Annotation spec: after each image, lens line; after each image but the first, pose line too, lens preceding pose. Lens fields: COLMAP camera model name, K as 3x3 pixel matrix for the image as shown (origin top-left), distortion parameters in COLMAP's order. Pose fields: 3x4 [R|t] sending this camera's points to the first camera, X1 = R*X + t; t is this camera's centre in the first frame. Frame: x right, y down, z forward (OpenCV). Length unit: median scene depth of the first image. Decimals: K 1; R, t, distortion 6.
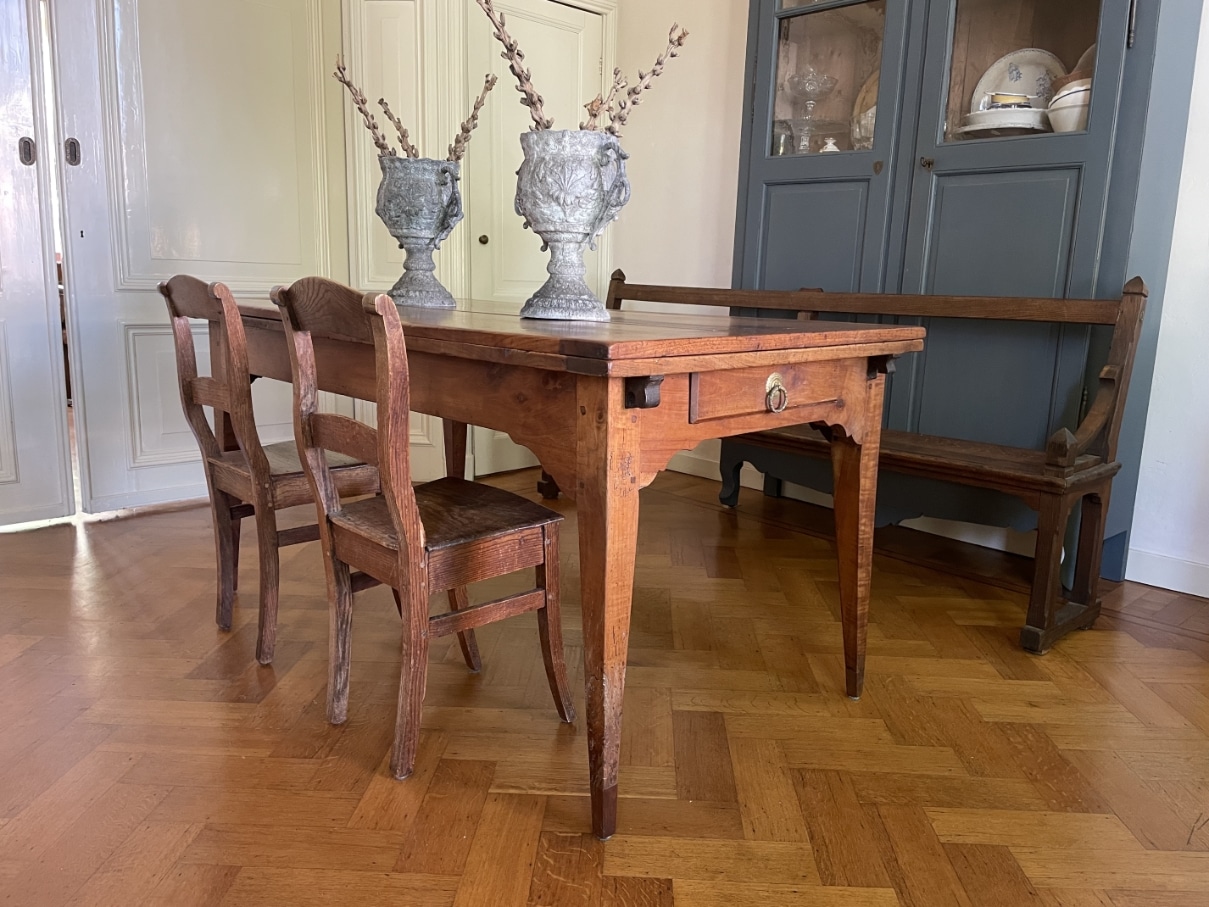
lens RADIAL K [[916.9, 0, 622.3], [0, 916.9, 440.6], [0, 0, 1]] dist [0.090523, -0.130014]
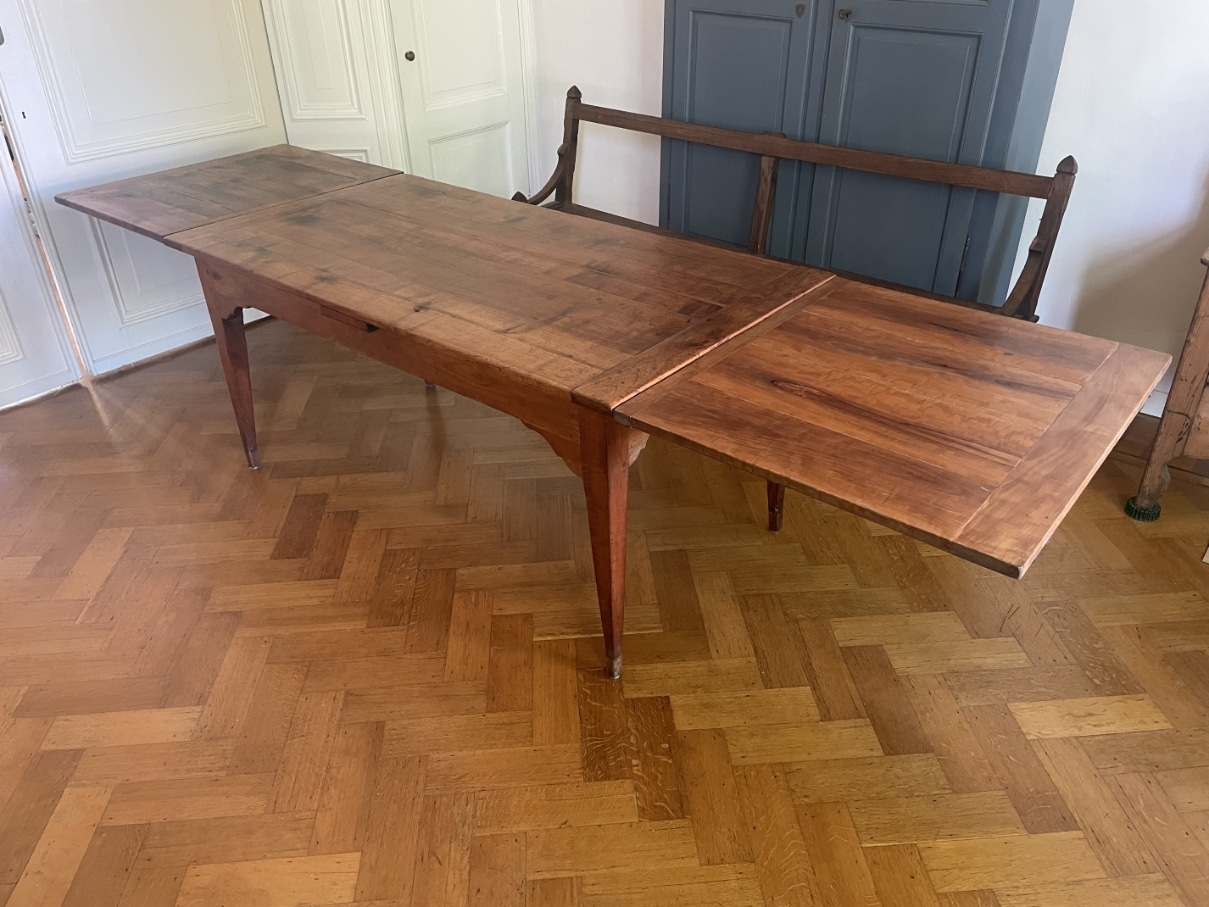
lens RADIAL K [[916.9, 0, 618.2], [0, 916.9, 439.2], [0, 0, 1]] dist [0.090523, -0.130014]
pose [[0.993278, -0.089806, 0.073029, -0.079874], [0.058623, 0.934308, 0.351615, -0.362399], [-0.099809, -0.344970, 0.933292, -0.211591]]
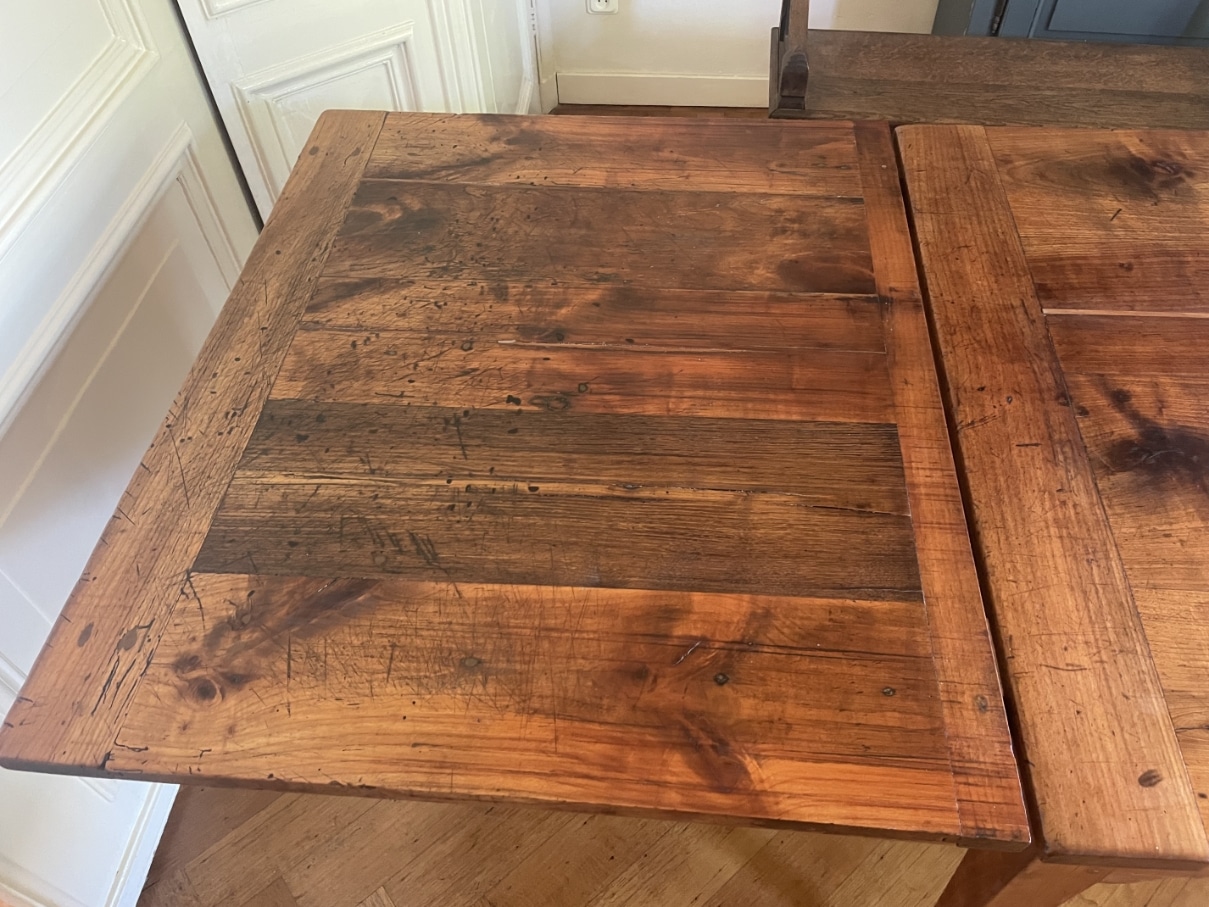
lens RADIAL K [[916.9, 0, 612.5], [0, 916.9, 438.9], [0, 0, 1]] dist [0.090523, -0.130014]
pose [[0.752921, -0.528613, 0.392018, -0.827234], [0.157132, 0.722839, 0.672914, -0.545446], [-0.639077, -0.445053, 0.627303, 1.288406]]
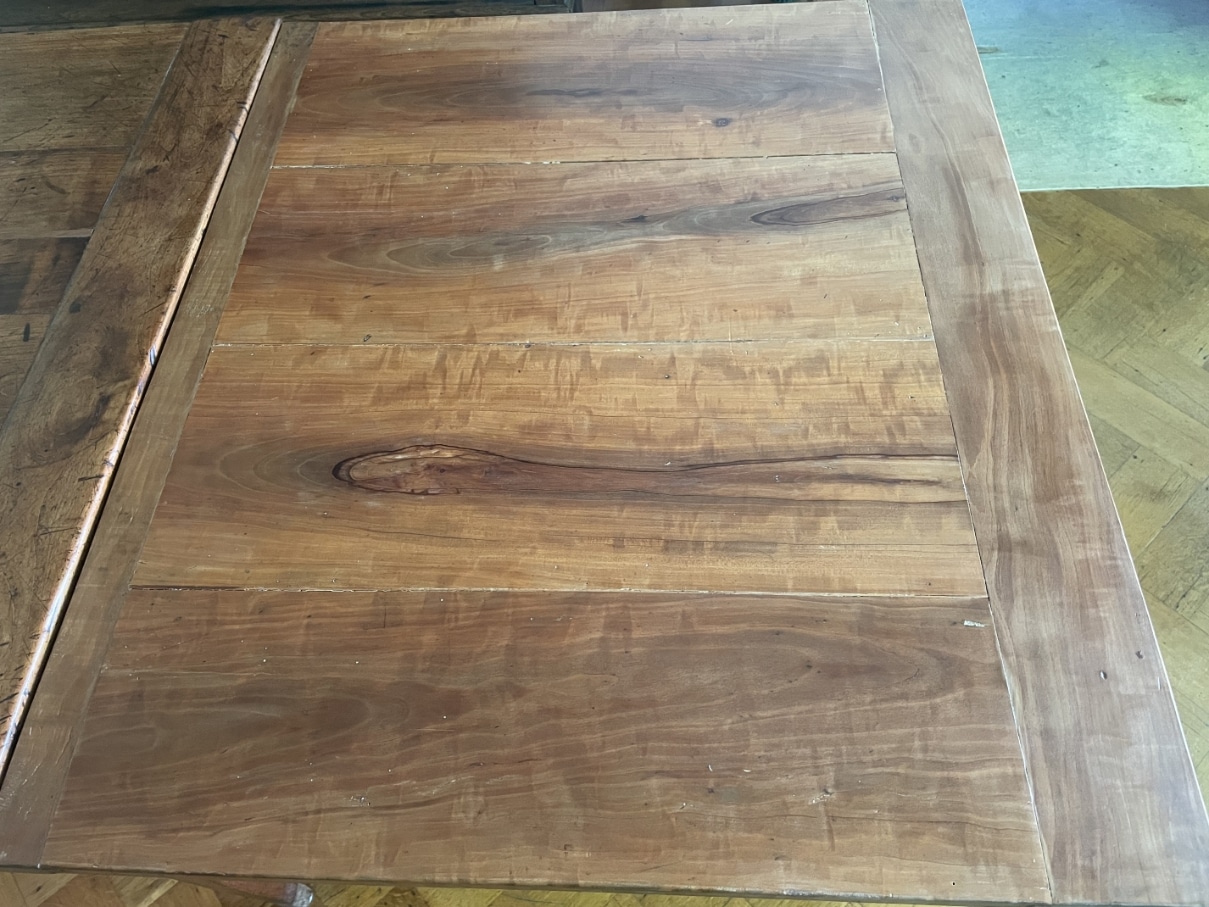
lens RADIAL K [[916.9, 0, 603.6], [0, 916.9, 427.6], [0, 0, 1]] dist [0.090523, -0.130014]
pose [[0.720209, -0.617014, 0.317164, 0.133511], [0.203524, 0.624966, 0.753655, -0.347135], [-0.663232, -0.478239, 0.575683, 0.428147]]
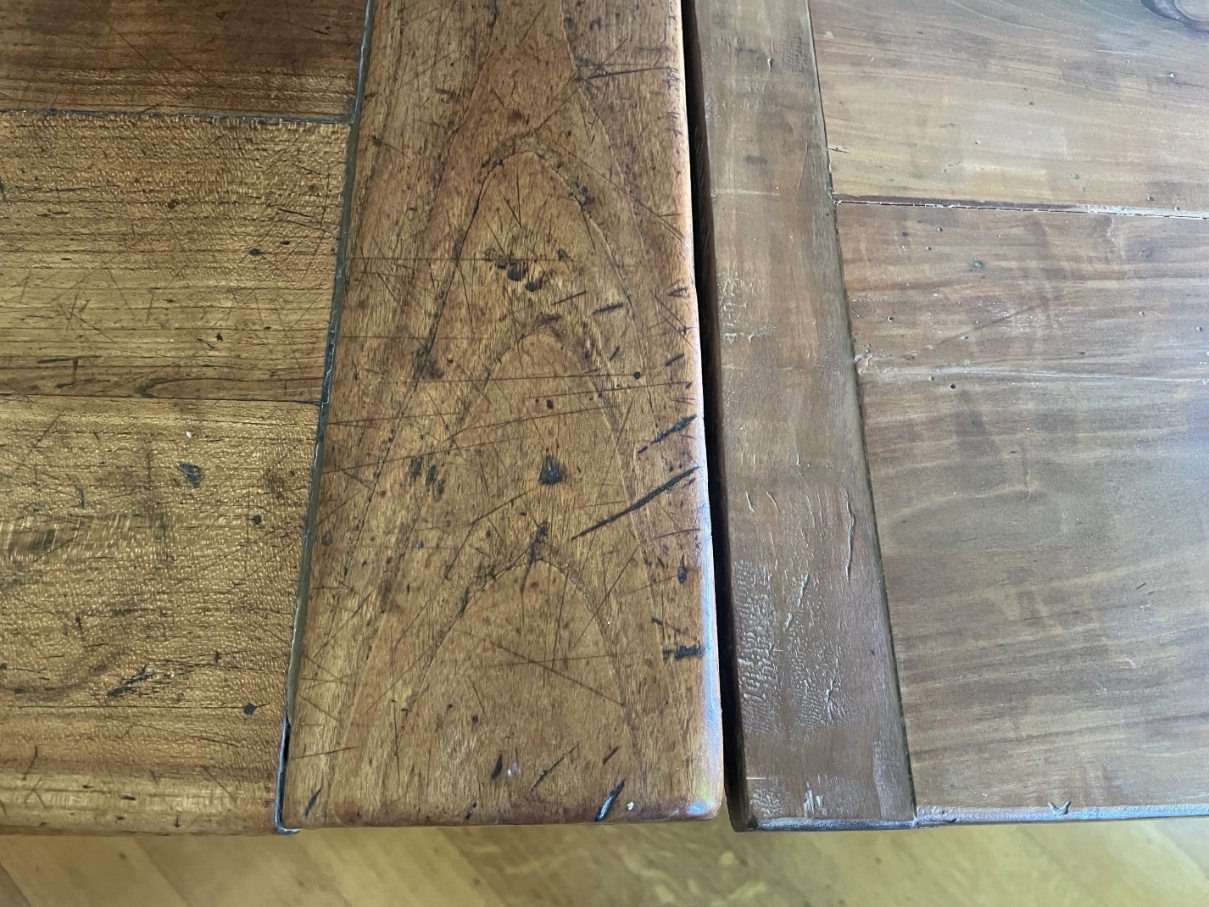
lens RADIAL K [[916.9, 0, 620.9], [0, 916.9, 458.1], [0, 0, 1]] dist [0.090523, -0.130014]
pose [[0.682007, -0.663494, 0.307641, -0.030661], [0.060270, 0.470210, 0.880494, -0.191009], [-0.728858, -0.581961, 0.360675, 0.678454]]
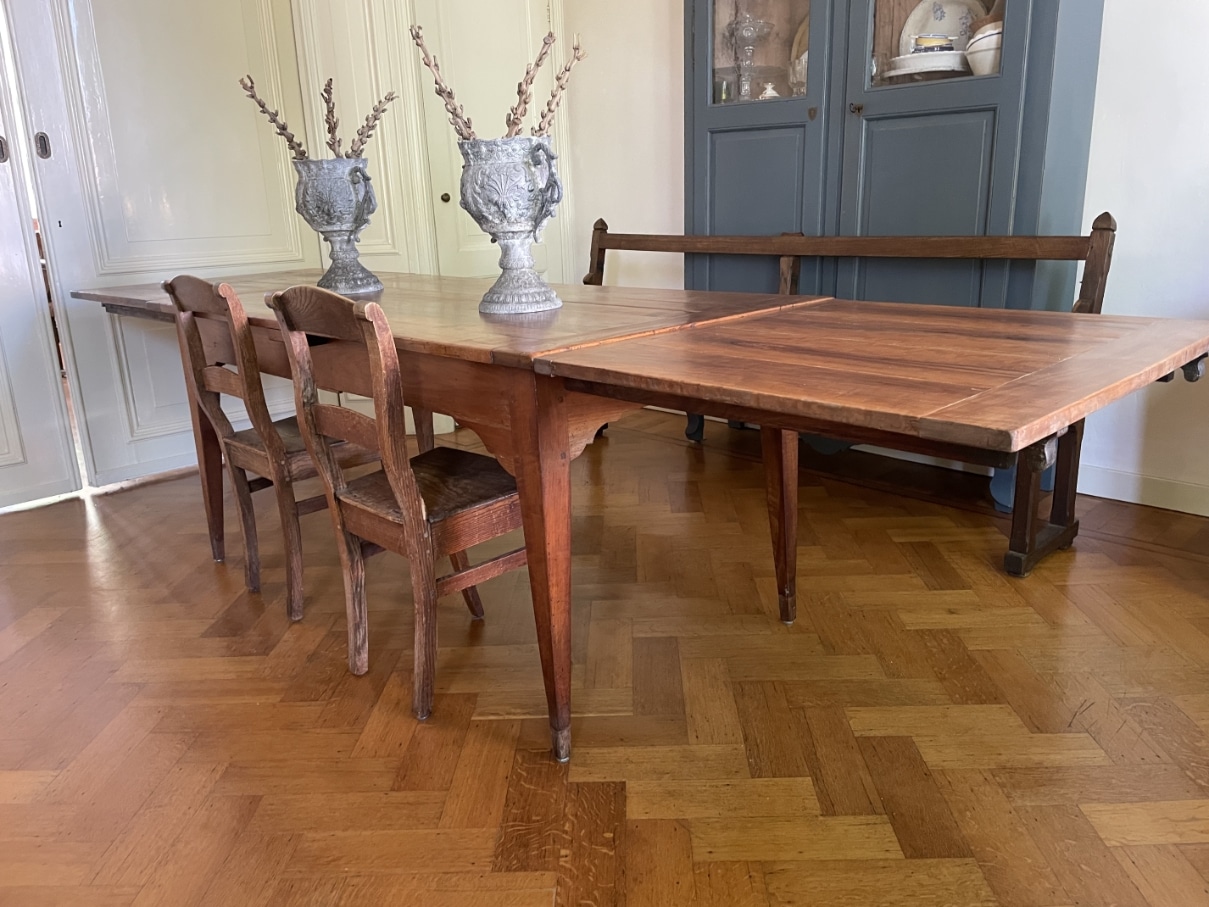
lens RADIAL K [[916.9, 0, 619.6], [0, 916.9, 435.0], [0, 0, 1]] dist [0.090523, -0.130014]
pose [[0.997970, -0.063690, 0.000470, 0.056766], [0.063446, 0.994727, 0.080574, -0.051700], [-0.005599, -0.080380, 0.996749, -0.115534]]
